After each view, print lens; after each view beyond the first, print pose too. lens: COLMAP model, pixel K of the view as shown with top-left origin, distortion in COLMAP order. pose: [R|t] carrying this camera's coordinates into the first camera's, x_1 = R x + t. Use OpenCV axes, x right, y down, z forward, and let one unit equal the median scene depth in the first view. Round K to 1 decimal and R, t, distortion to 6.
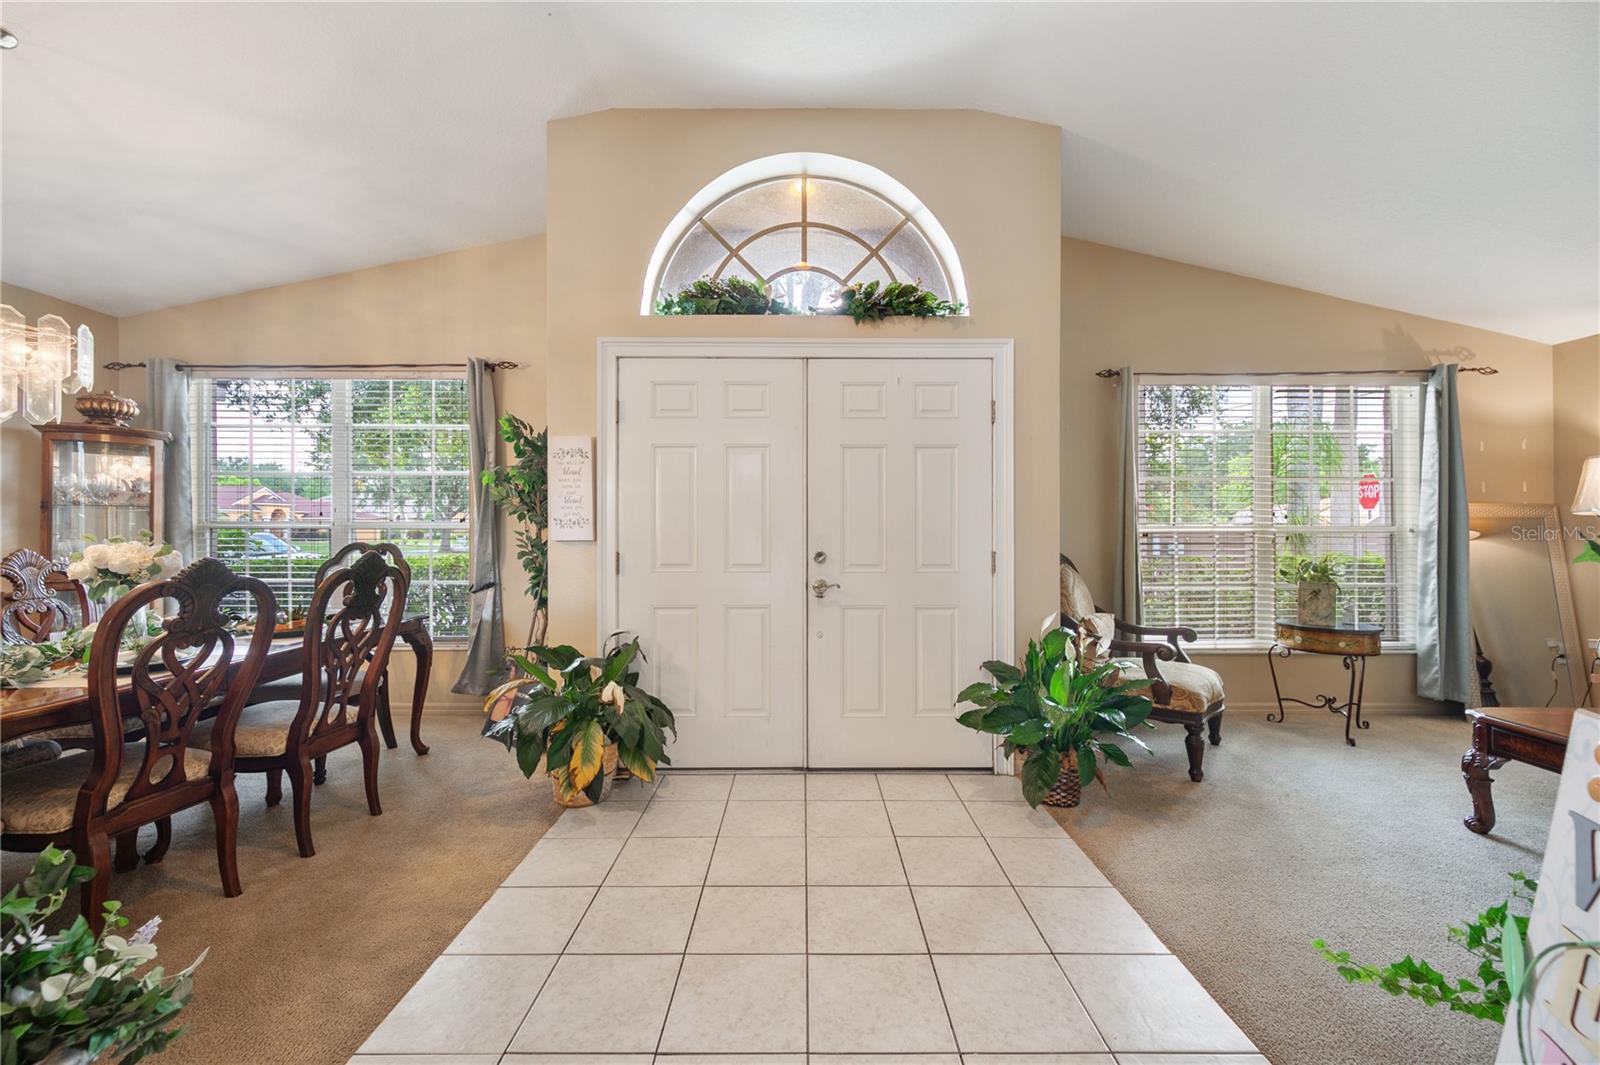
lens RADIAL K [[639.6, 0, 803.0], [0, 639.6, 536.2], [0, 0, 1]] dist [0.000752, 0.000331]
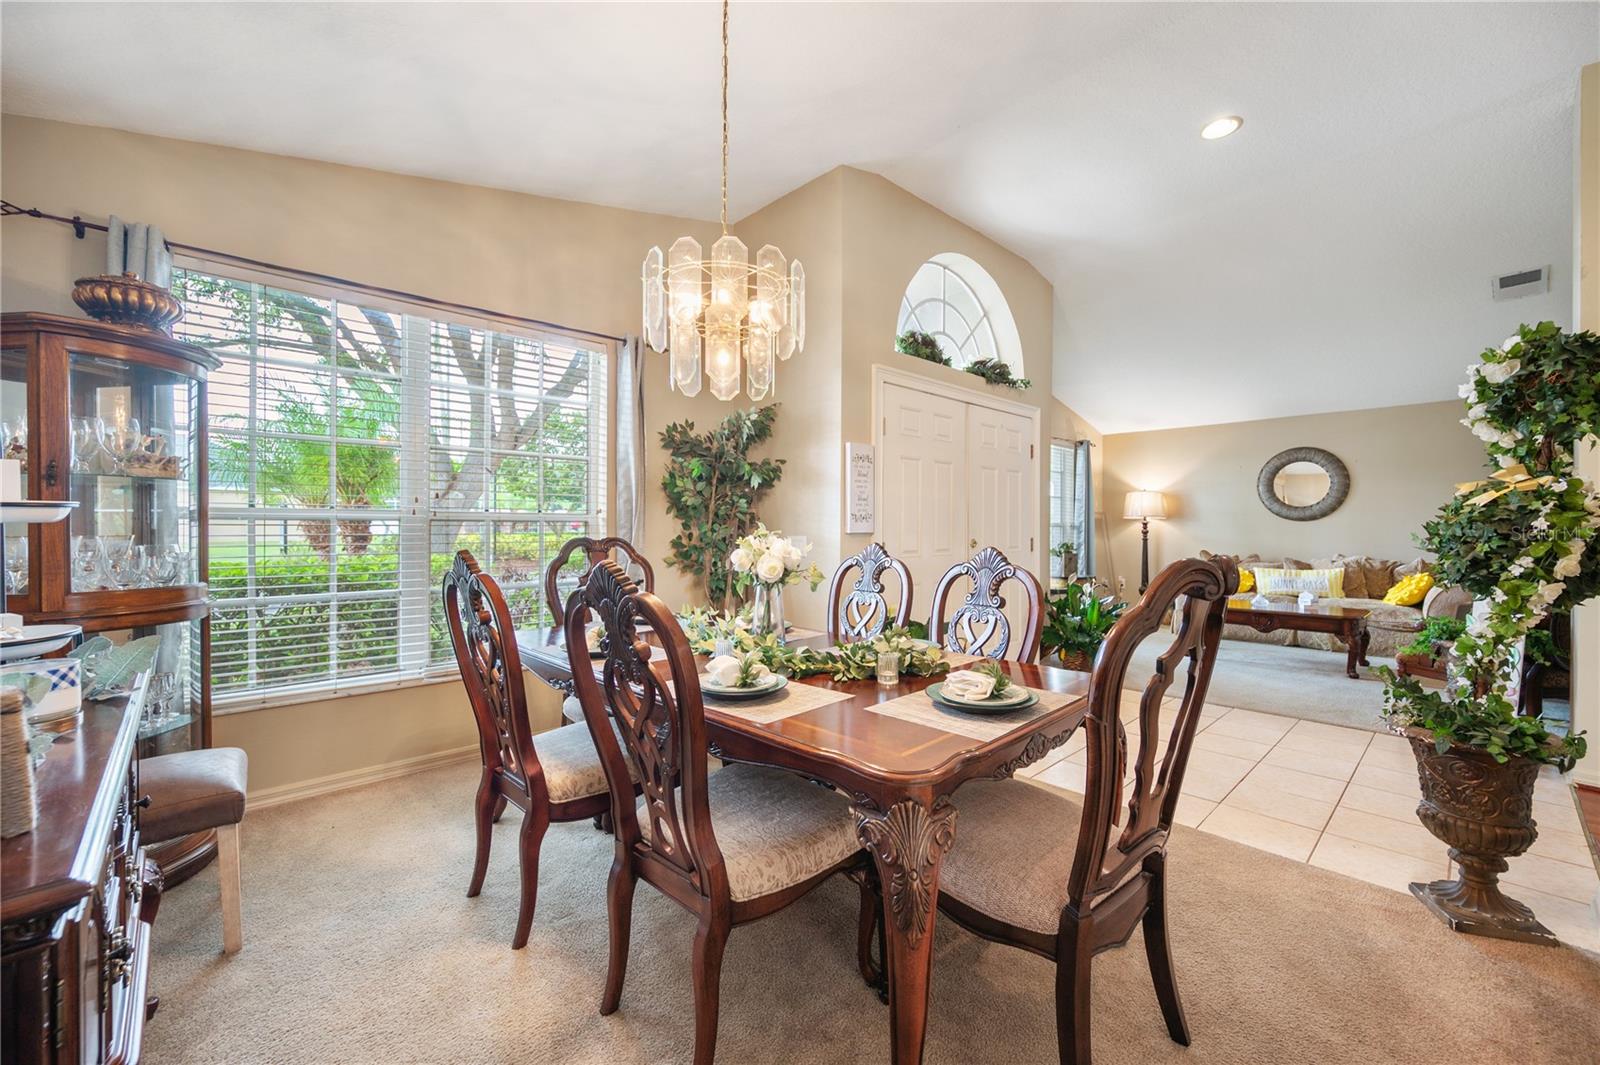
lens RADIAL K [[639.6, 0, 796.0], [0, 639.6, 528.2], [0, 0, 1]] dist [0.000752, 0.000331]
pose [[0.733549, -0.000351, 0.679637, -0.956749], [0.002283, 0.999995, -0.001947, -0.000048], [-0.679633, 0.002980, 0.733546, 0.174837]]
